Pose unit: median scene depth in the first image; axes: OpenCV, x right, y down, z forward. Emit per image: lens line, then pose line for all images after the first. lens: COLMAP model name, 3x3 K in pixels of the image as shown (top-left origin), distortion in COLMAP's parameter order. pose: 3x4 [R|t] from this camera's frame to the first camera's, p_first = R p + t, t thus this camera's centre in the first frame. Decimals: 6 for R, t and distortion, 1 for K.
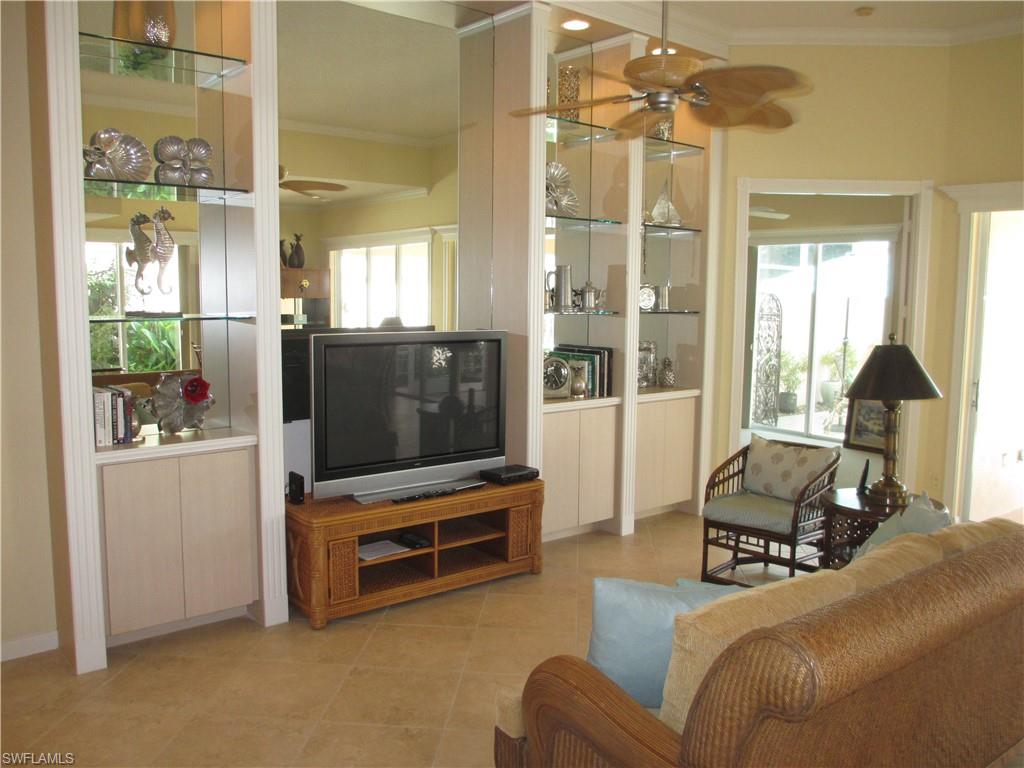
lens RADIAL K [[873.6, 0, 544.3], [0, 873.6, 382.2], [0, 0, 1]] dist [-0.005904, -0.002352]
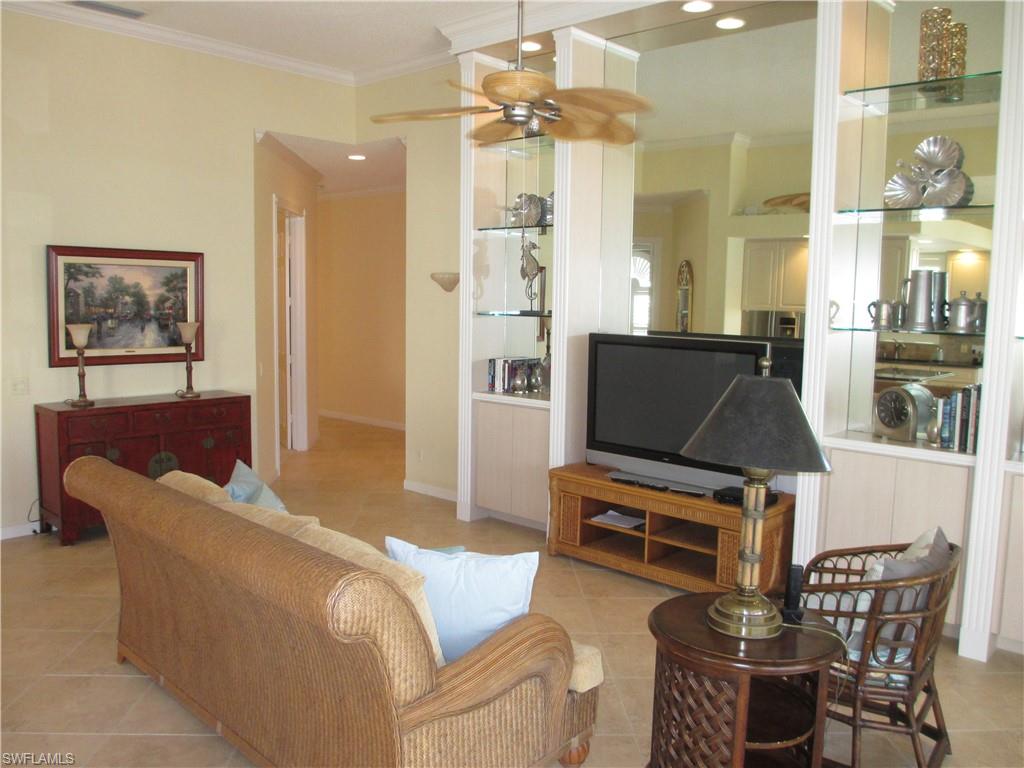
lens RADIAL K [[873.6, 0, 544.3], [0, 873.6, 382.2], [0, 0, 1]] dist [-0.005904, -0.002352]
pose [[0.133868, 0.095052, -0.986430, 0.948096], [-0.121827, 0.989418, 0.078806, -0.071166], [0.983482, 0.109624, 0.144031, 0.727824]]
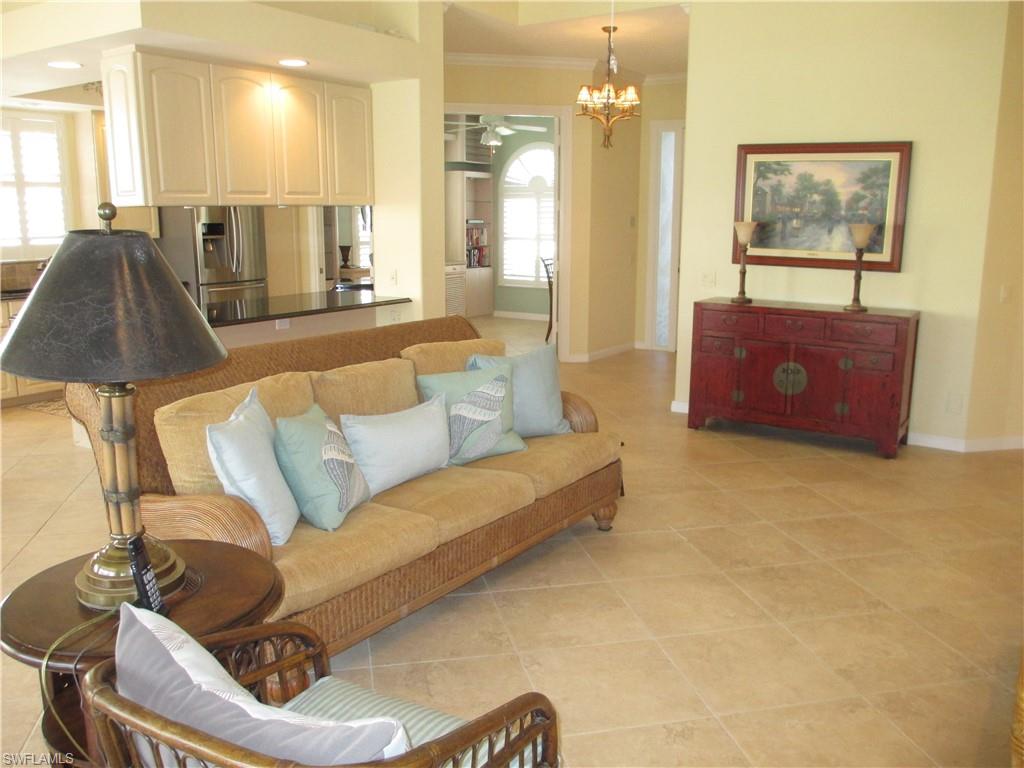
lens RADIAL K [[922.4, 0, 512.0], [0, 922.4, 384.0], [0, 0, 1]] dist [0.039256, -0.000752]
pose [[-0.959730, 0.042844, -0.277638, 0.352291], [-0.046018, 0.950976, 0.305823, -0.145402], [0.277130, 0.306284, -0.910708, 1.437476]]
